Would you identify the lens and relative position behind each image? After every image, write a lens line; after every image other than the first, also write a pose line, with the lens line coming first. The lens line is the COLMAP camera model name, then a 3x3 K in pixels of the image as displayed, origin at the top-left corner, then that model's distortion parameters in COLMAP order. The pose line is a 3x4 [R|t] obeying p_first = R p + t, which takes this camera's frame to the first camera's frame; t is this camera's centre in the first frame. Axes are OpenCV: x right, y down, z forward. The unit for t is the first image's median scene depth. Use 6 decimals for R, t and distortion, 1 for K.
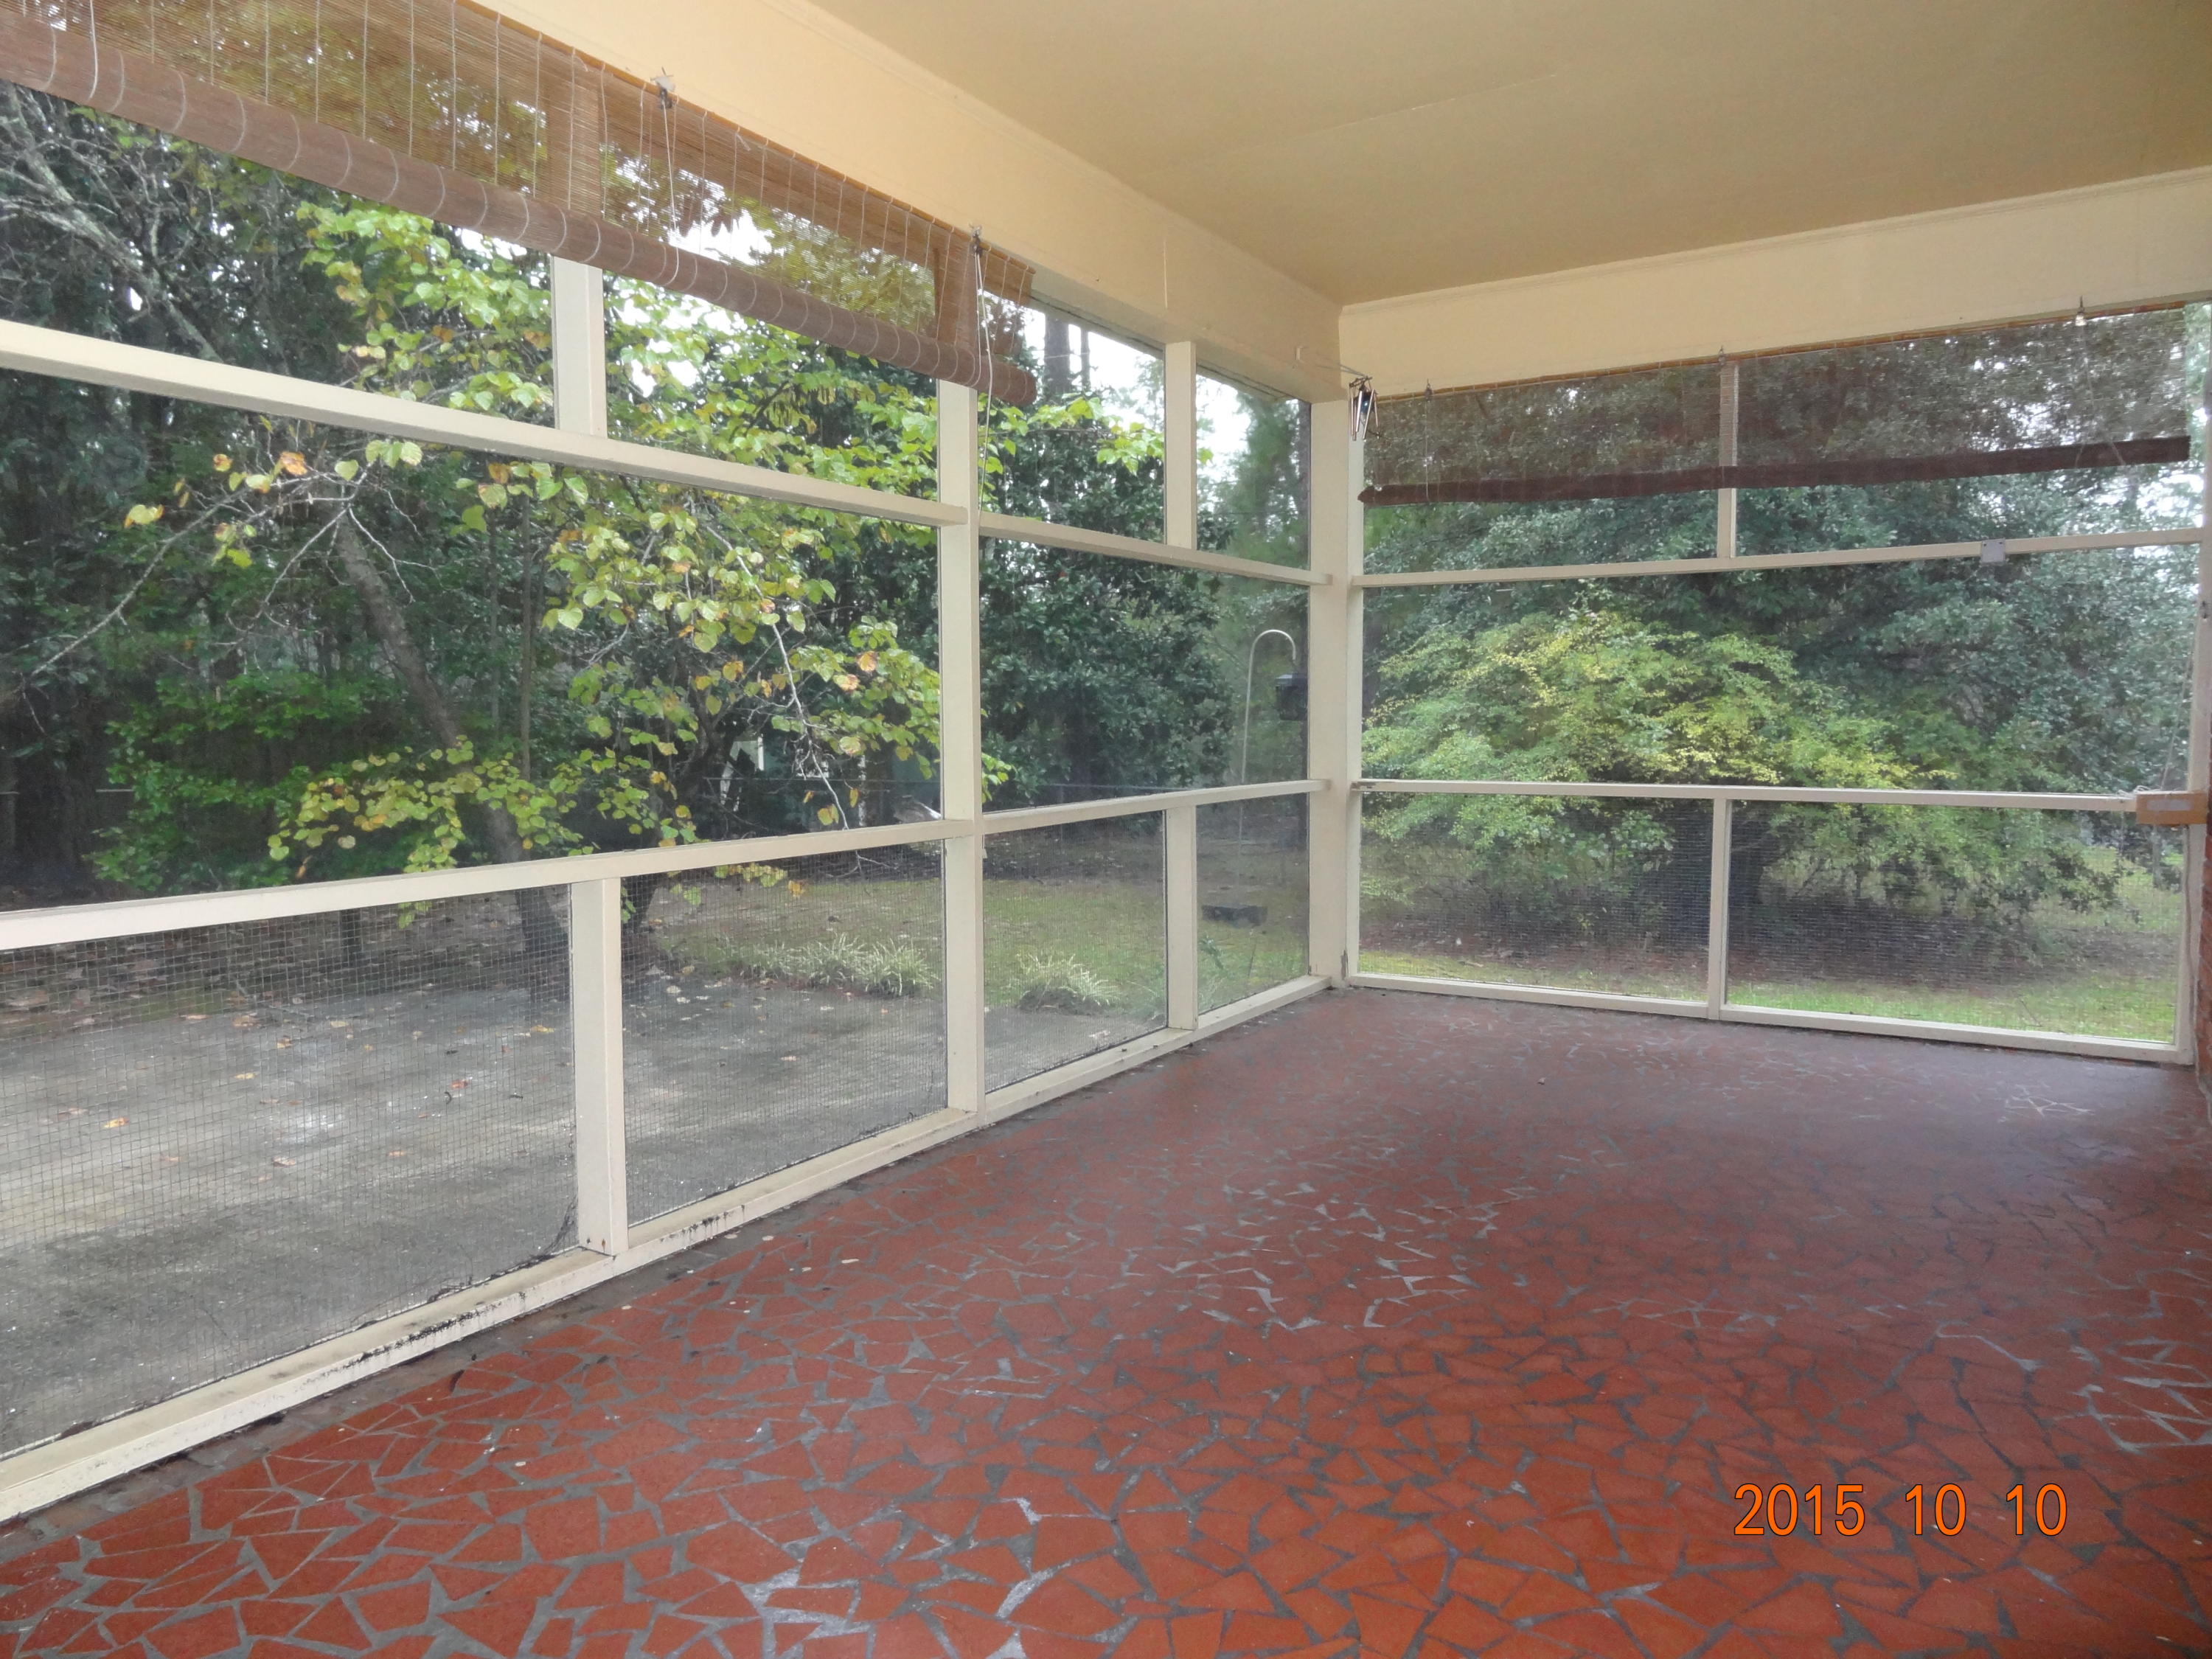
lens RADIAL K [[1547.5, 0, 1100.3], [0, 1547.5, 830.4], [0, 0, 1]] dist [-0.005517, 0.006829]
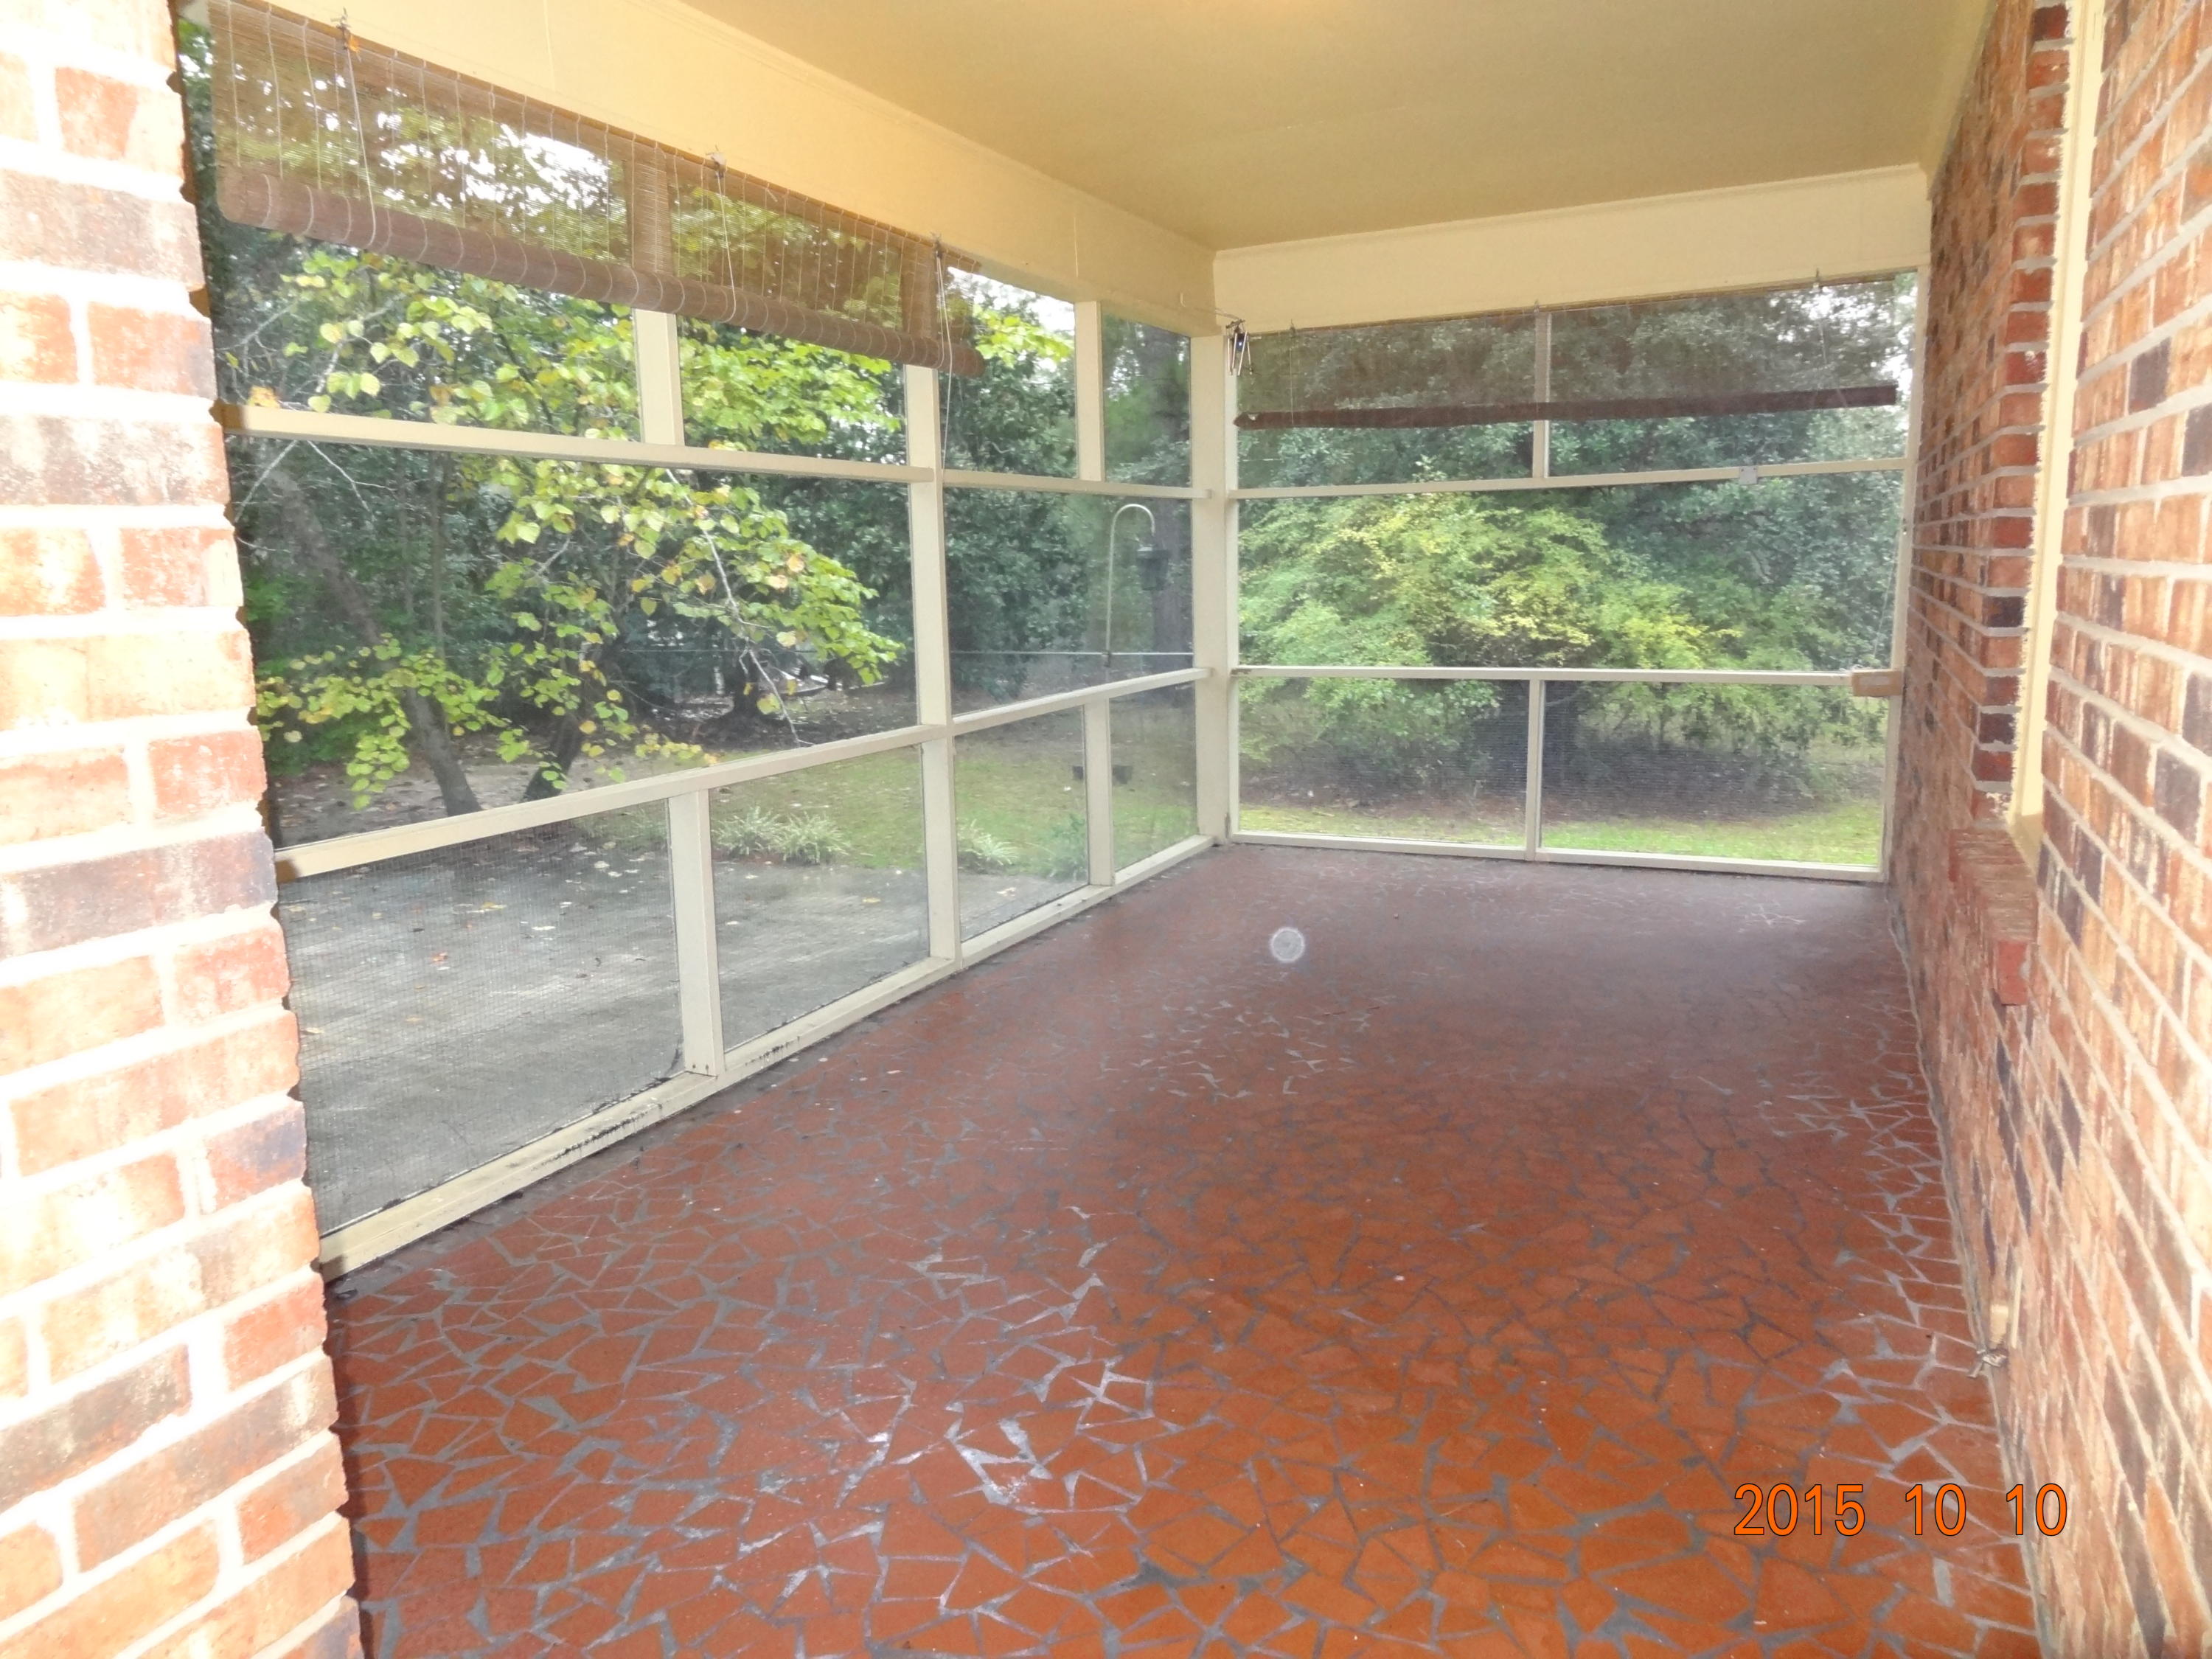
lens RADIAL K [[1547.5, 0, 1100.3], [0, 1547.5, 830.4], [0, 0, 1]] dist [-0.005517, 0.006829]
pose [[0.994396, -0.035311, 0.099650, -0.063981], [0.025594, 0.994939, 0.097161, -0.029488], [-0.102577, -0.094067, 0.990267, -0.178289]]
